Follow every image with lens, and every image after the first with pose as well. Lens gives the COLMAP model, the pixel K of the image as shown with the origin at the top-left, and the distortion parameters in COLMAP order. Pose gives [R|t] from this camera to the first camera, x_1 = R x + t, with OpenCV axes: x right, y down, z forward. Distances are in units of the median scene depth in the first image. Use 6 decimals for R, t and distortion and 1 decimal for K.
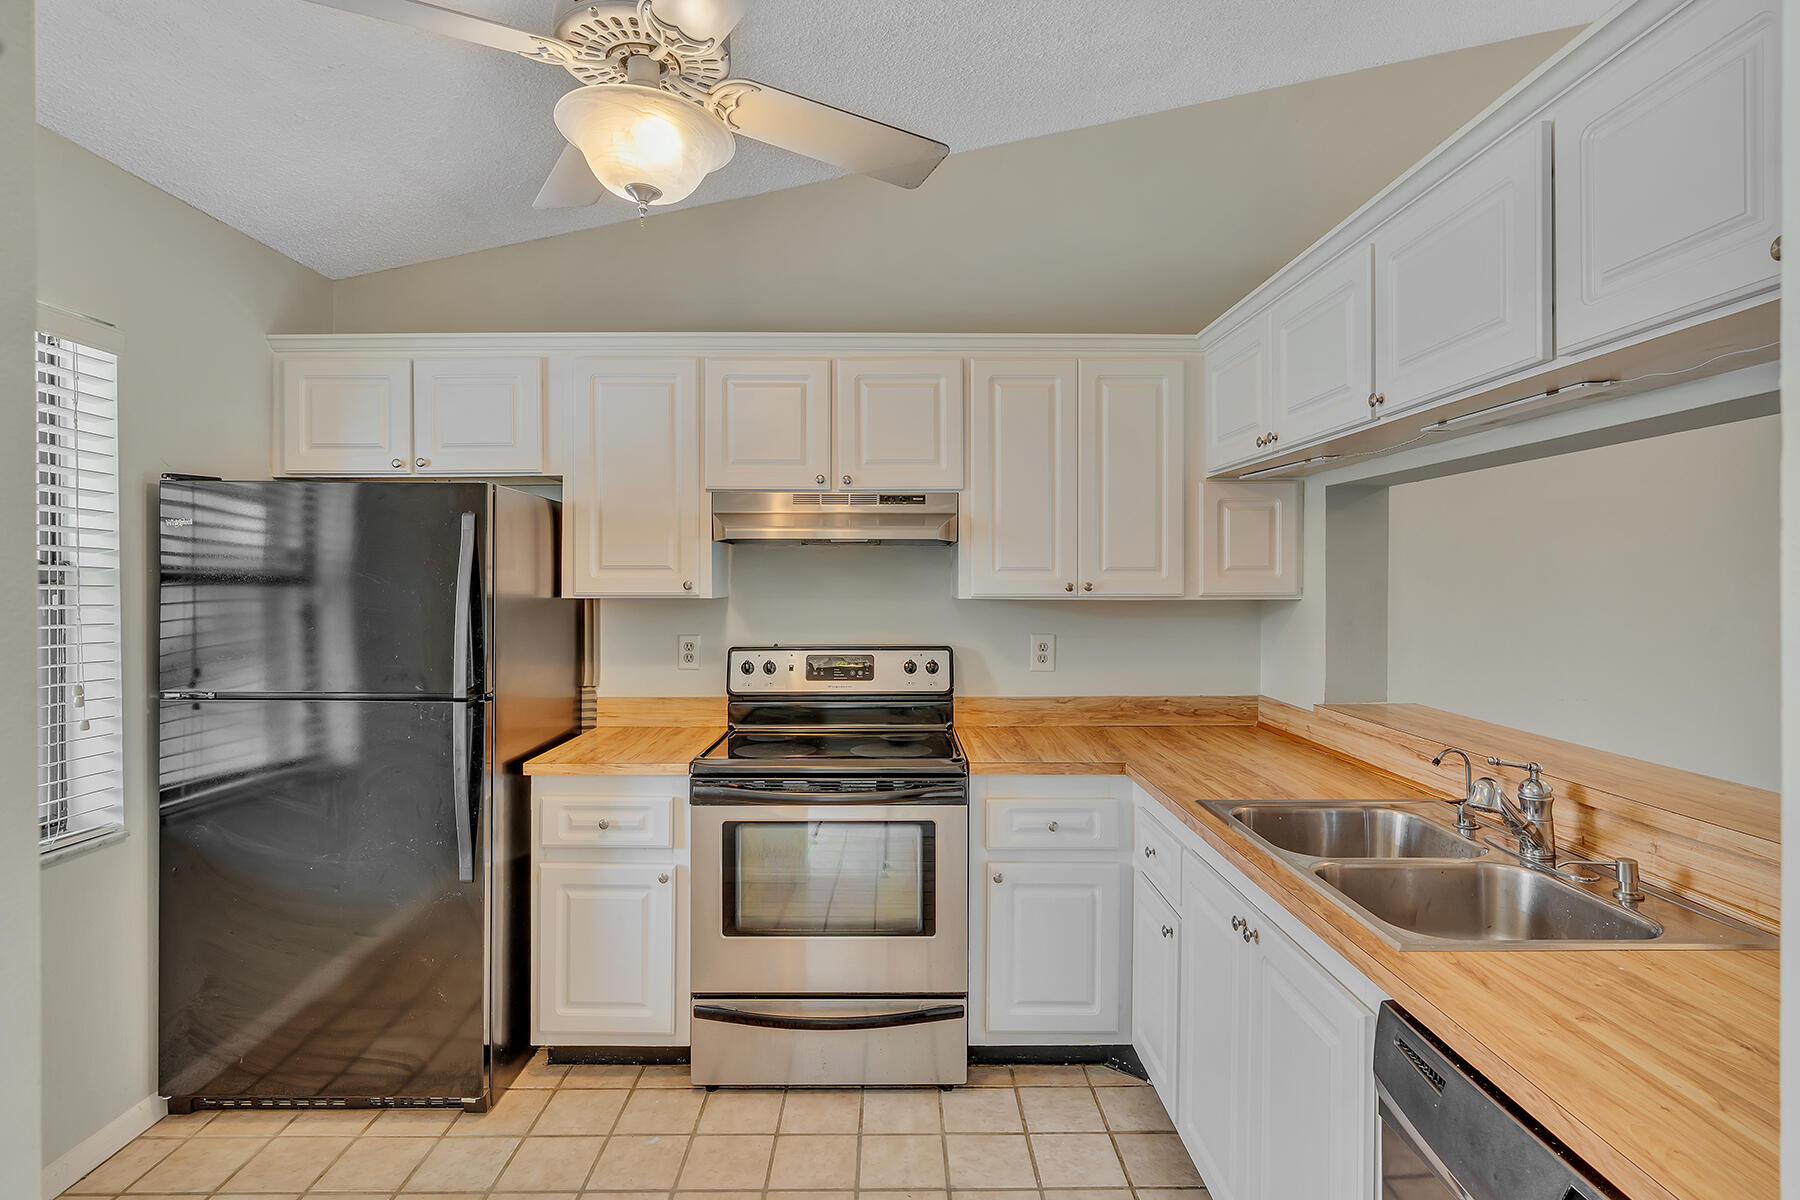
lens RADIAL K [[900.4, 0, 874.3], [0, 900.4, 587.0], [0, 0, 1]] dist [0.000447, -0.000406]
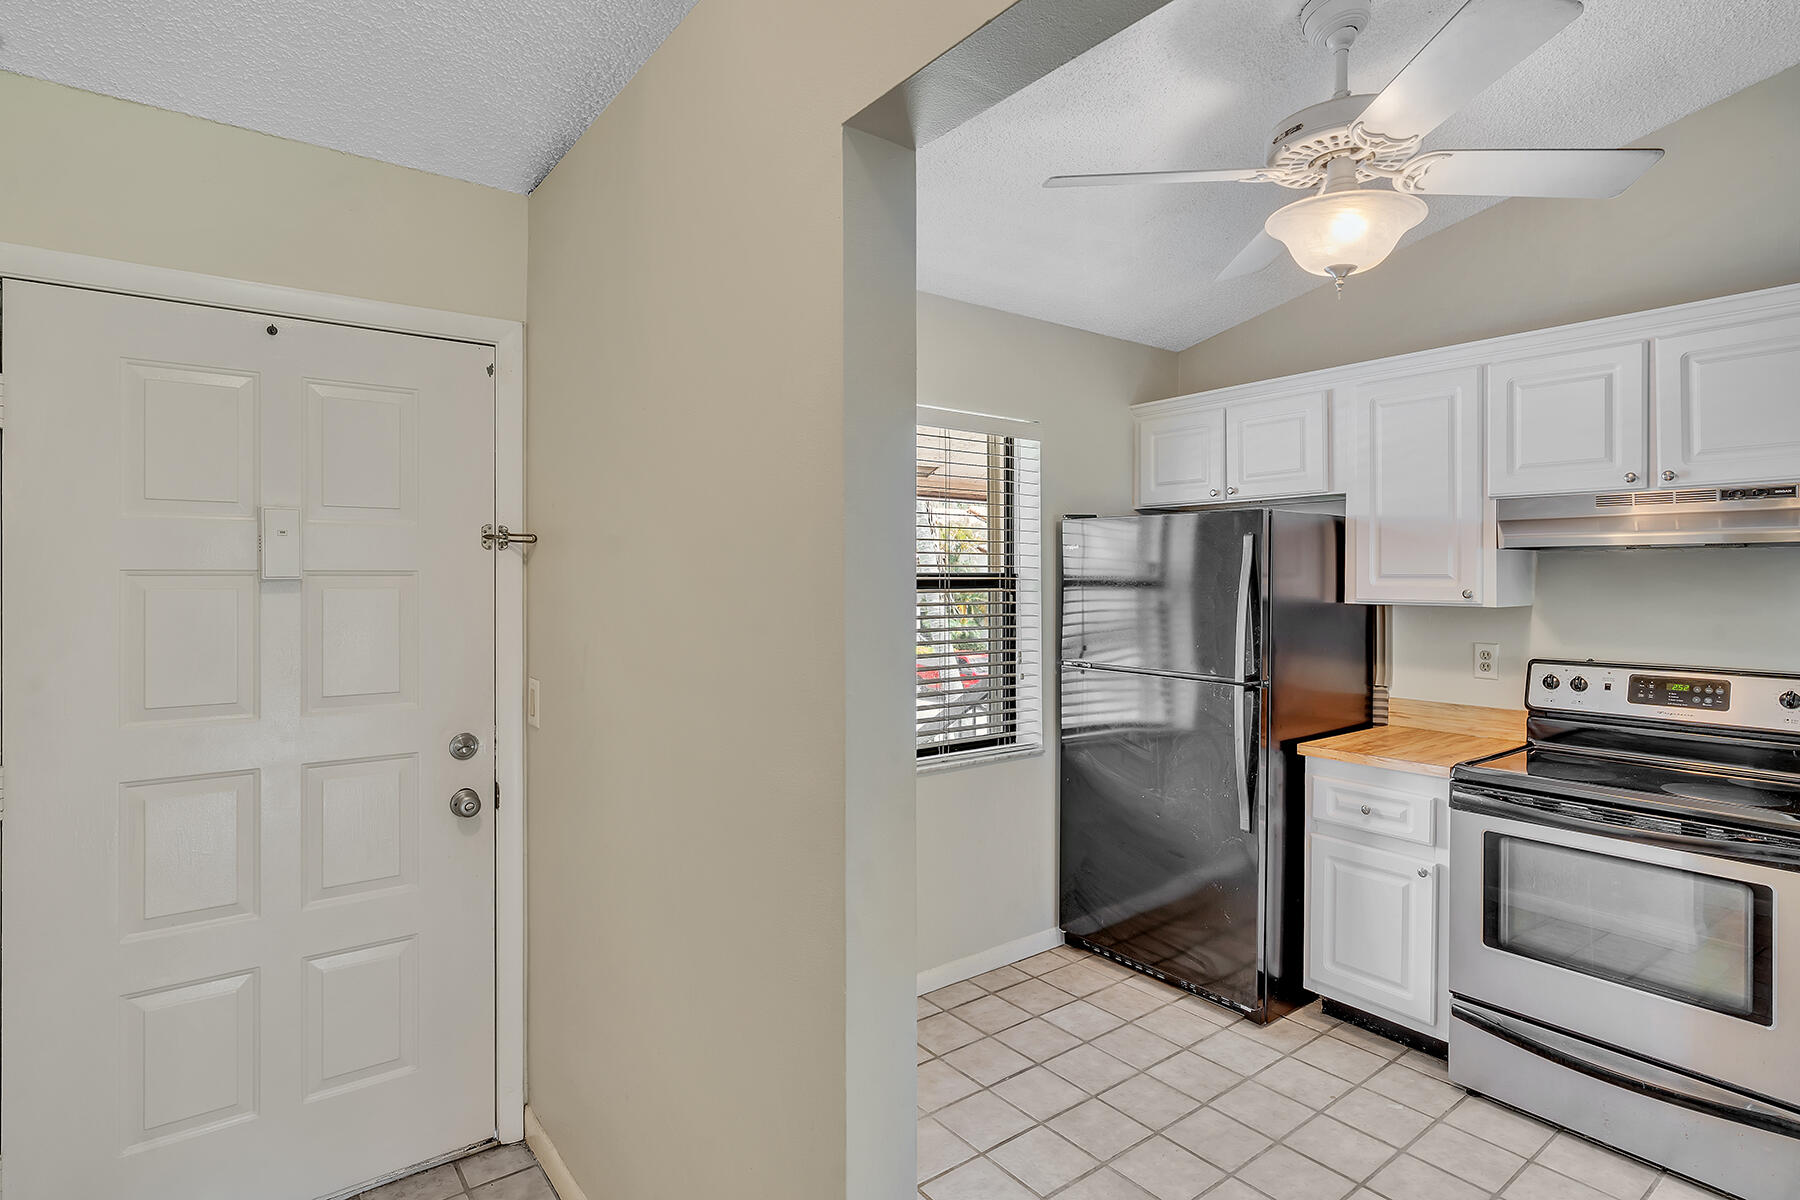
lens RADIAL K [[900.4, 0, 924.8], [0, 900.4, 578.8], [0, 0, 1]] dist [0.000447, -0.000406]
pose [[0.630256, 0.003185, -0.776381, 0.209068], [-0.004188, 0.999991, 0.000703, -0.018524], [0.776376, 0.002809, 0.630264, -0.114136]]
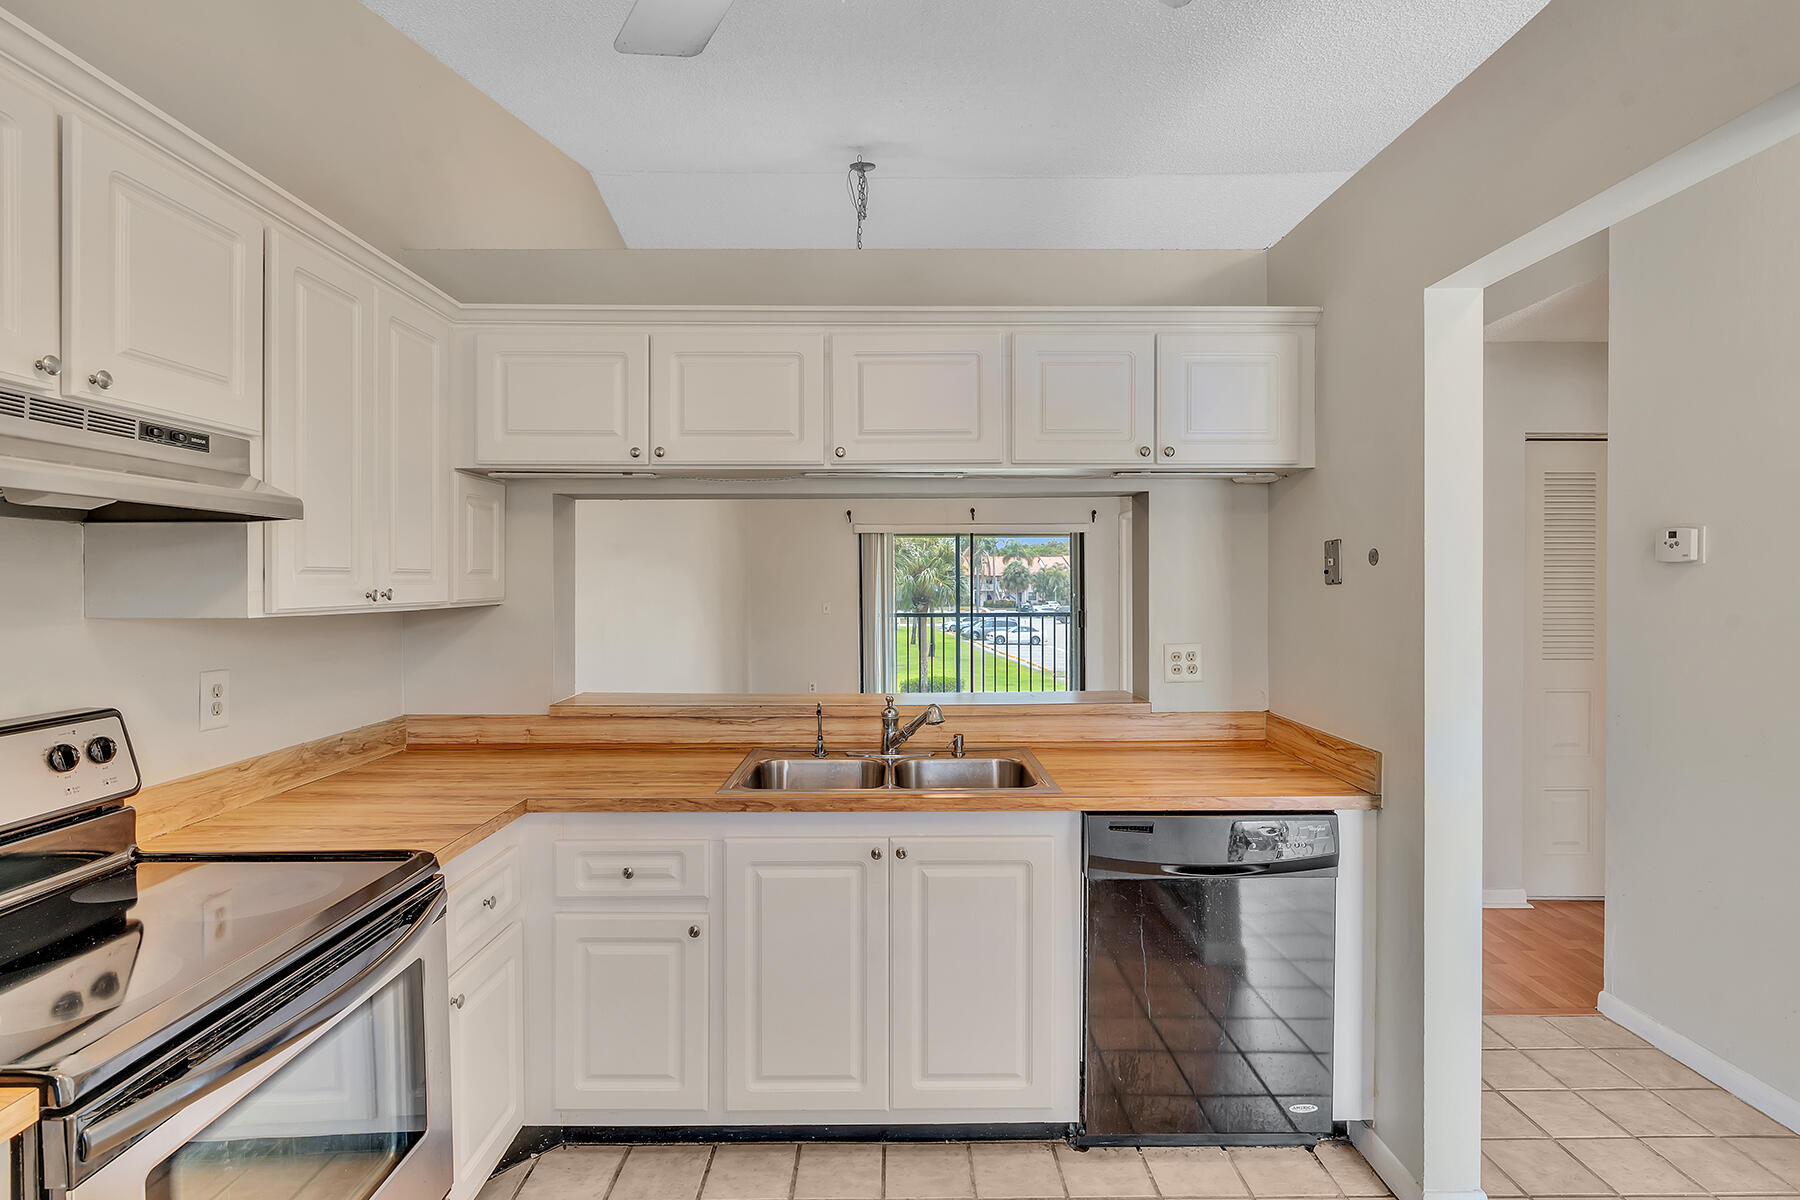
lens RADIAL K [[900.4, 0, 906.4], [0, 900.4, 587.8], [0, 0, 1]] dist [0.000447, -0.000406]
pose [[-0.018261, -0.005520, 0.999818, -0.564815], [0.013906, 0.999887, 0.005774, -0.004446], [-0.999737, 0.014008, -0.018182, 0.626869]]
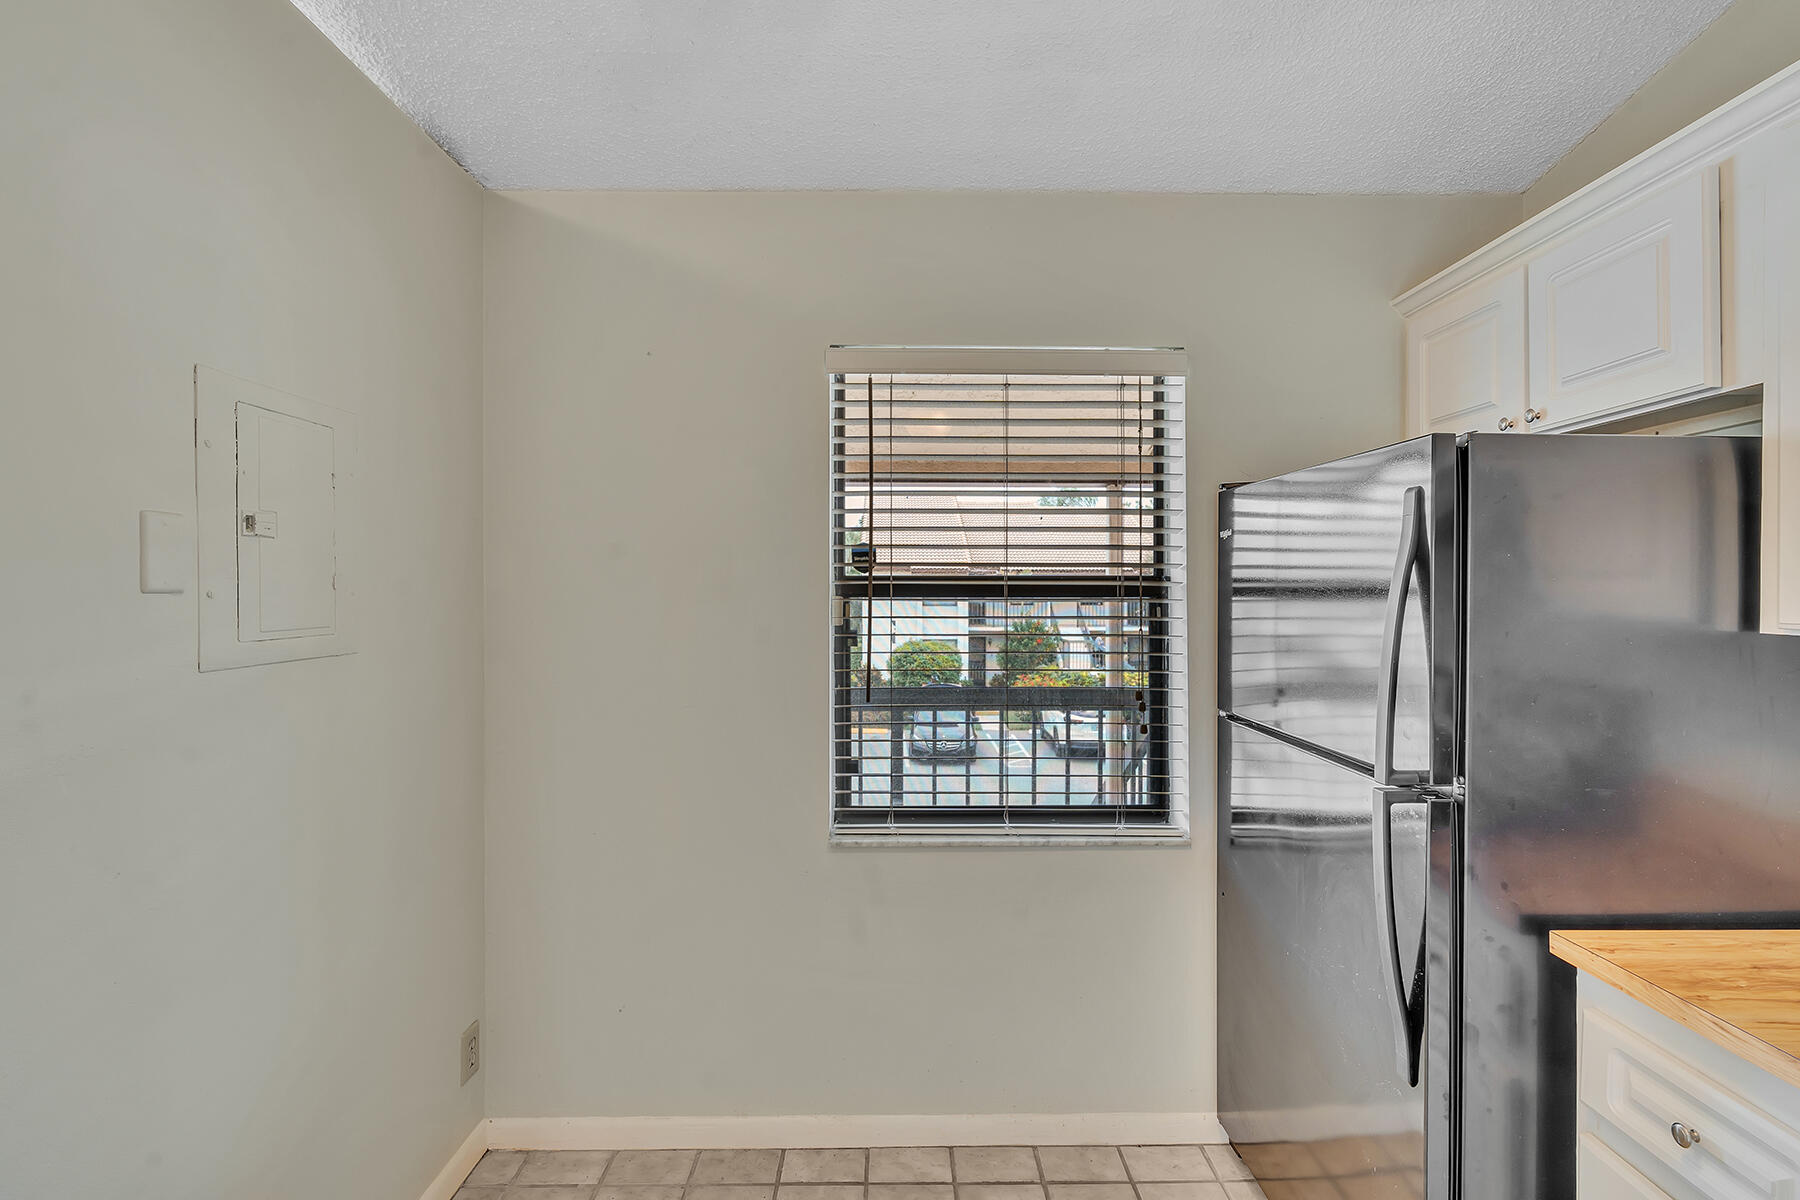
lens RADIAL K [[858.4, 0, 903.9], [0, 858.4, 591.5], [0, 0, 1]] dist [-0.003430, 0.001167]
pose [[0.034717, 0.001590, -0.999396, 0.114742], [-0.006804, 0.999976, 0.001355, -0.008658], [0.999374, 0.006753, 0.034726, 0.571751]]
